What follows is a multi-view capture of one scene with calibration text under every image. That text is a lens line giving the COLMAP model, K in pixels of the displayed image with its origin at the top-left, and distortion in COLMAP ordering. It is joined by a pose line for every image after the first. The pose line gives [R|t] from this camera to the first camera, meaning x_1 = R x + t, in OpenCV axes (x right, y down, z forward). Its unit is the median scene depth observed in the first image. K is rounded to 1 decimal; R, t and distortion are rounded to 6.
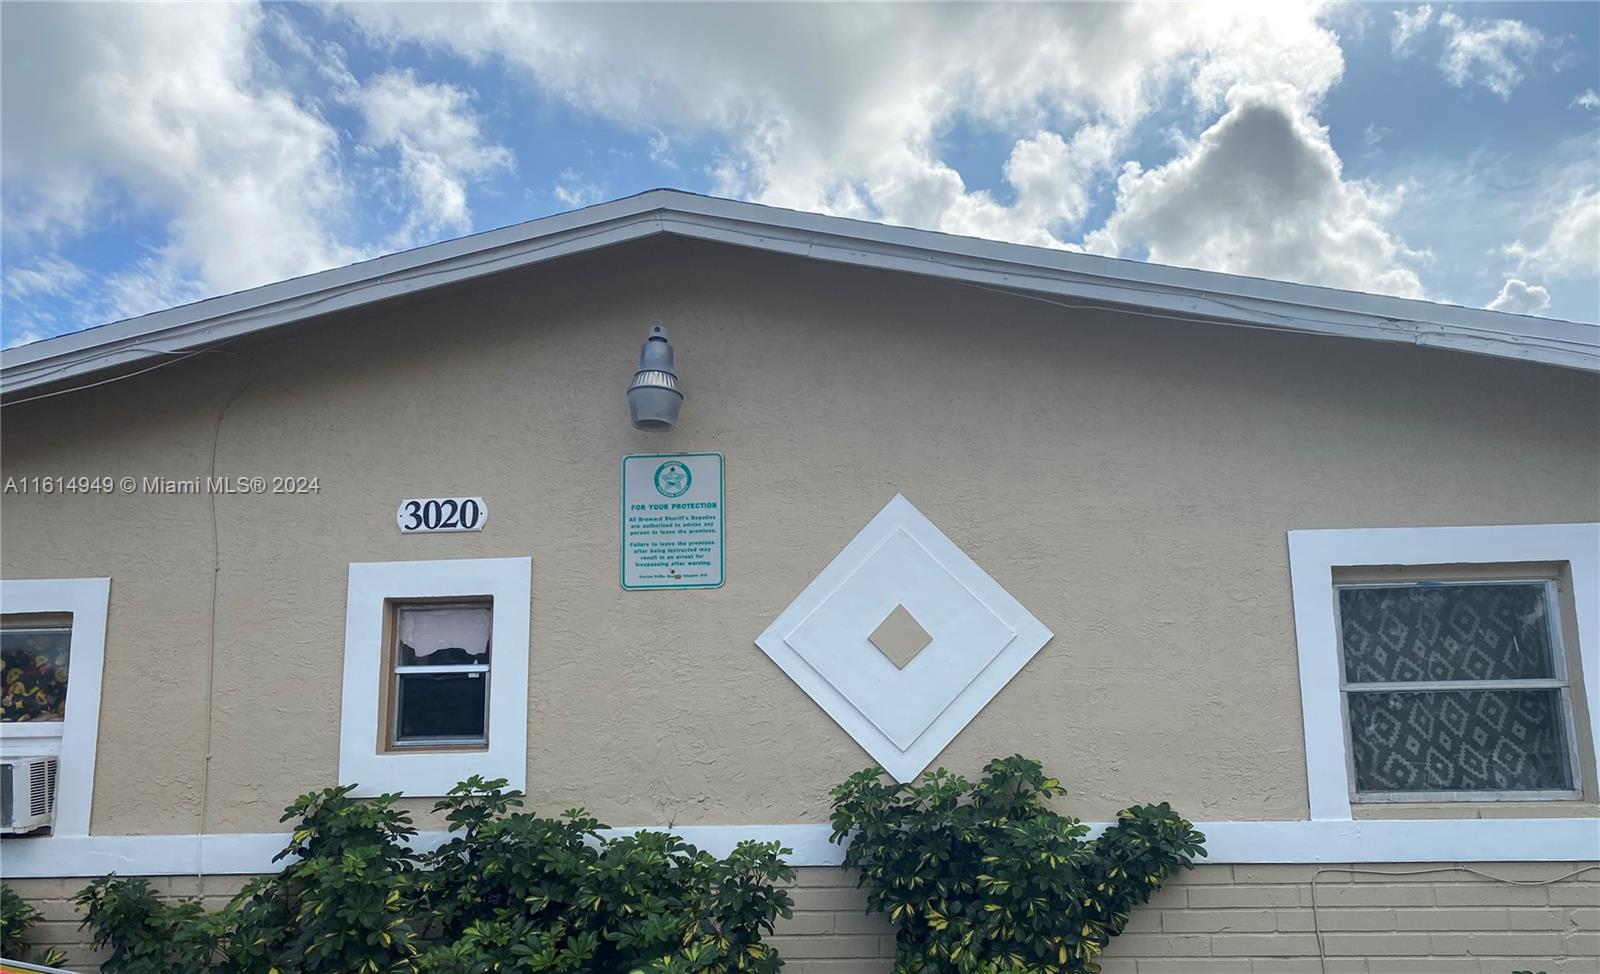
lens RADIAL K [[1196.8, 0, 800.1], [0, 1196.8, 555.6], [0, 0, 1]] dist [0.047482, 0.001107]
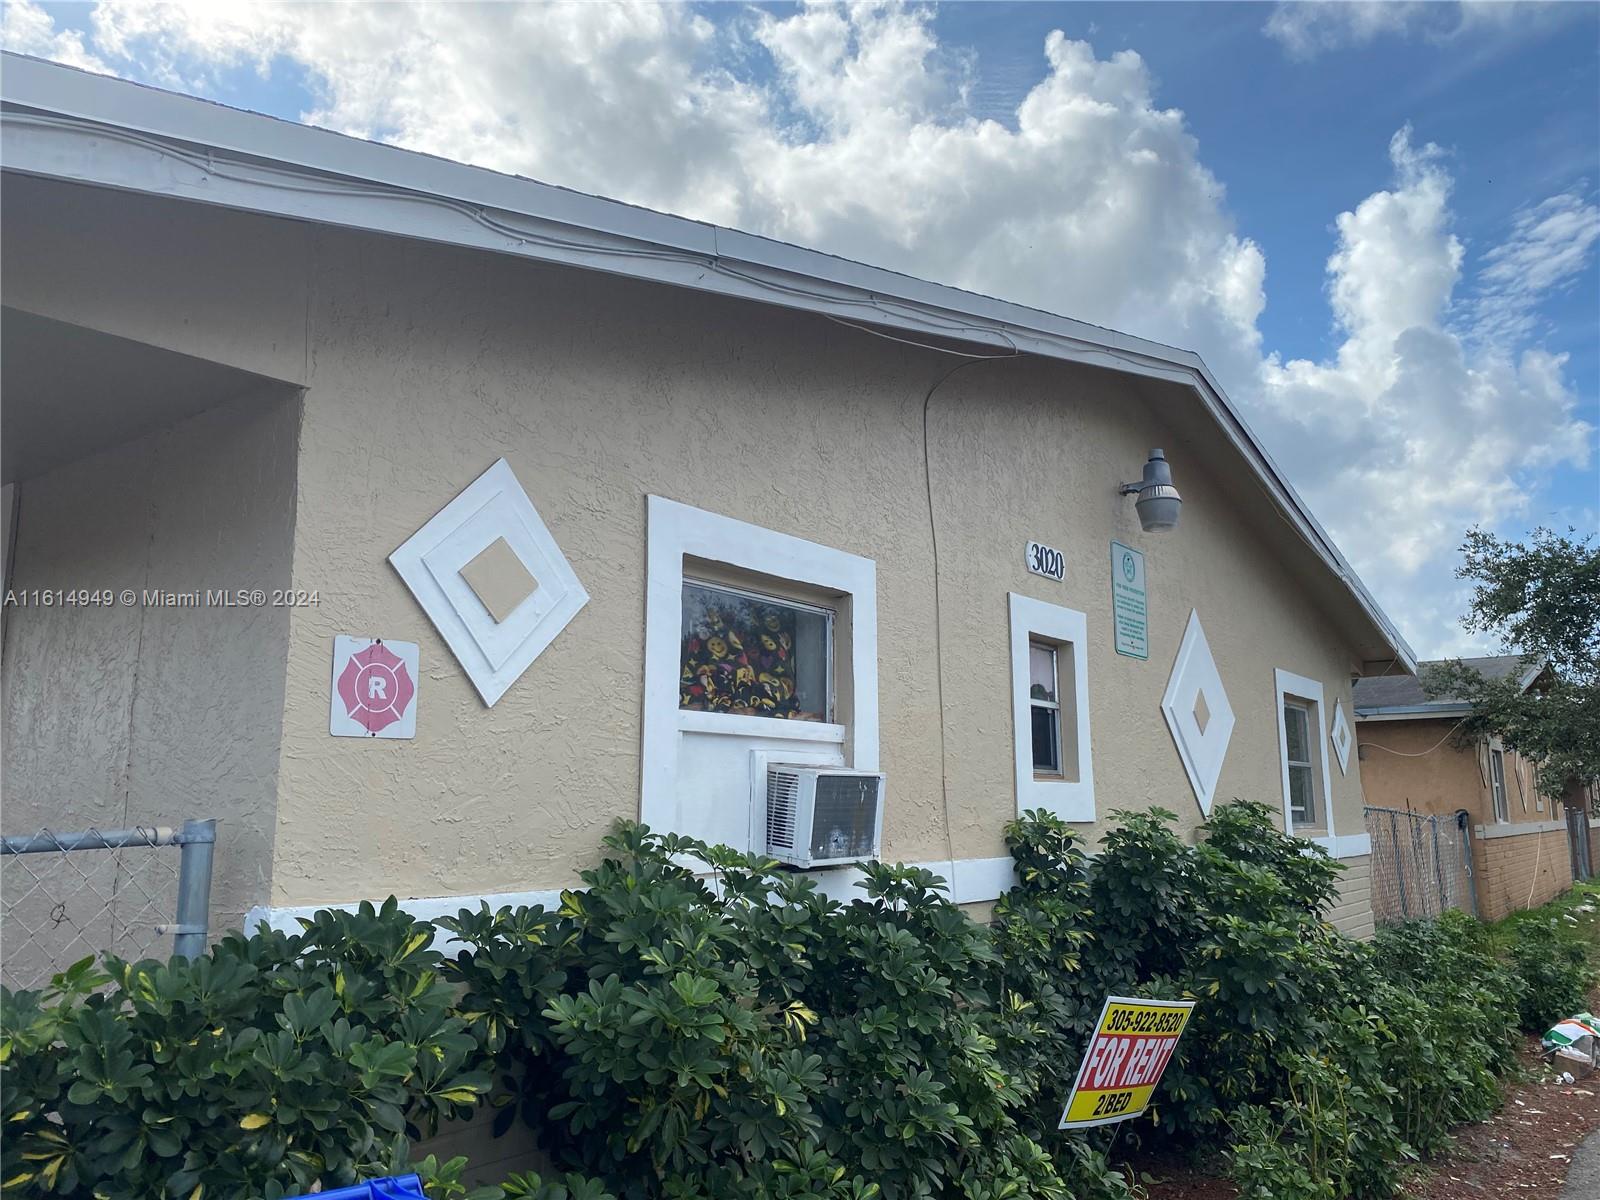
lens RADIAL K [[1228.3, 0, 787.3], [0, 1228.3, 597.2], [0, 0, 1]] dist [0.016321, -0.003159]
pose [[0.546575, 0.163158, 0.821362, -1.327351], [-0.110601, 0.986308, -0.122324, 0.158469], [-0.830074, -0.023984, 0.557137, 0.575874]]
